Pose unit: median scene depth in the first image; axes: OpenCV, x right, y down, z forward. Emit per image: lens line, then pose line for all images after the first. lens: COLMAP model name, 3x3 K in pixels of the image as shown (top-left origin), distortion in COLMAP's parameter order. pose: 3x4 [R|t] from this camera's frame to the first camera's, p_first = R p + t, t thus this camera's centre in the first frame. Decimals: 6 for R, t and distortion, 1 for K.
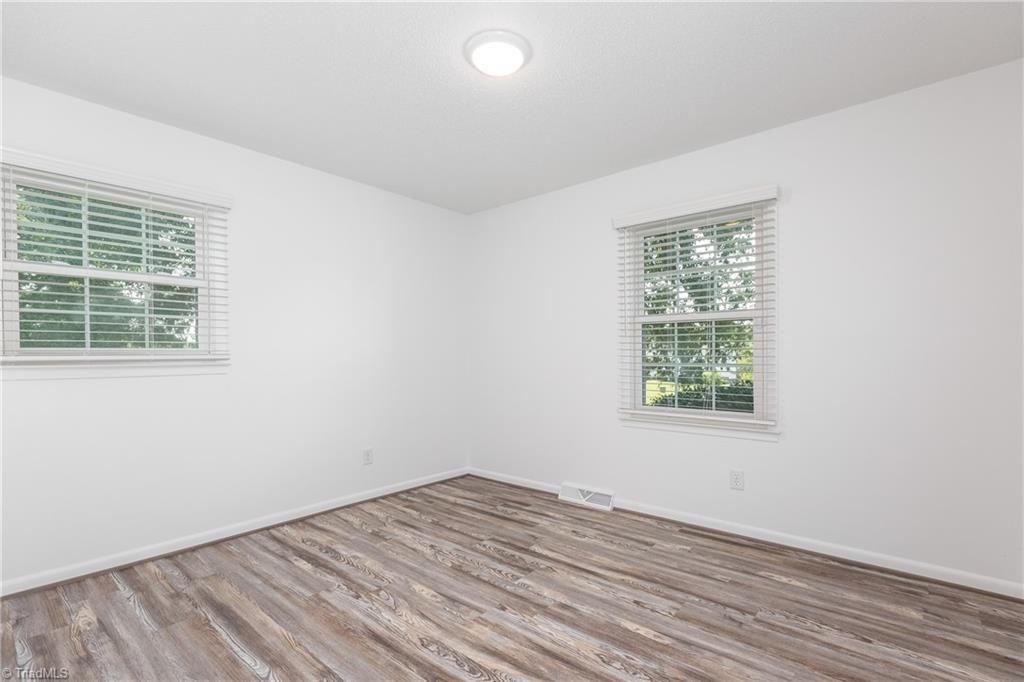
lens RADIAL K [[456.5, 0, 514.1], [0, 456.5, 373.6], [0, 0, 1]] dist [-0.000412, -0.000025]
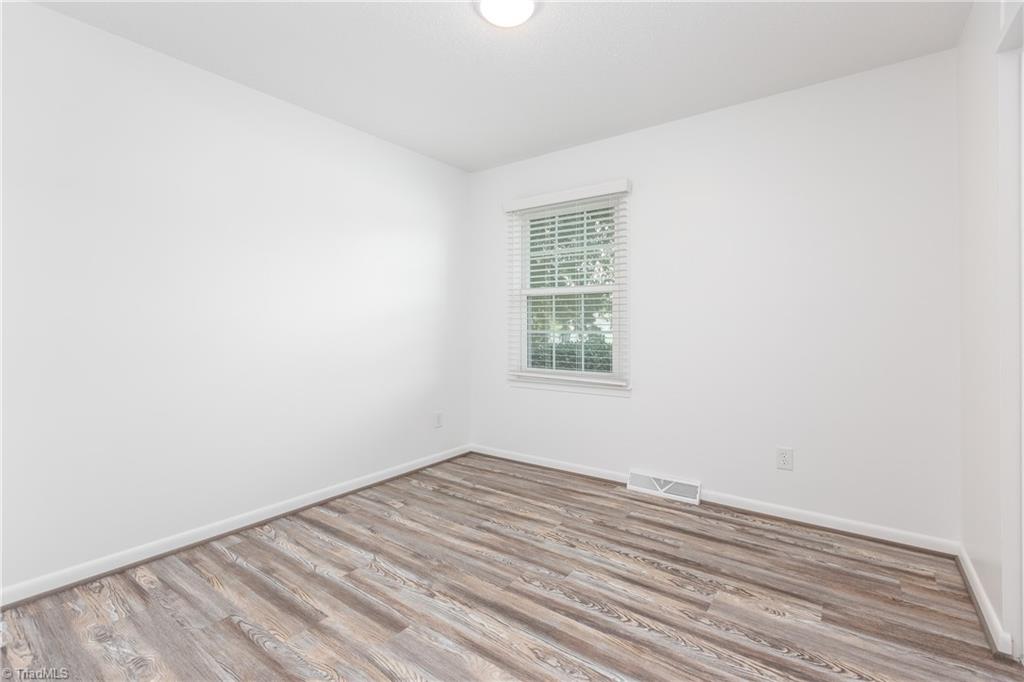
lens RADIAL K [[462.9, 0, 510.5], [0, 462.9, 327.8], [0, 0, 1]] dist [-0.001926, -0.000323]
pose [[0.998975, 0.001937, 0.045233, 0.192835], [-0.000526, 0.999513, -0.031203, 0.006644], [-0.045272, 0.031147, 0.998489, -0.154671]]
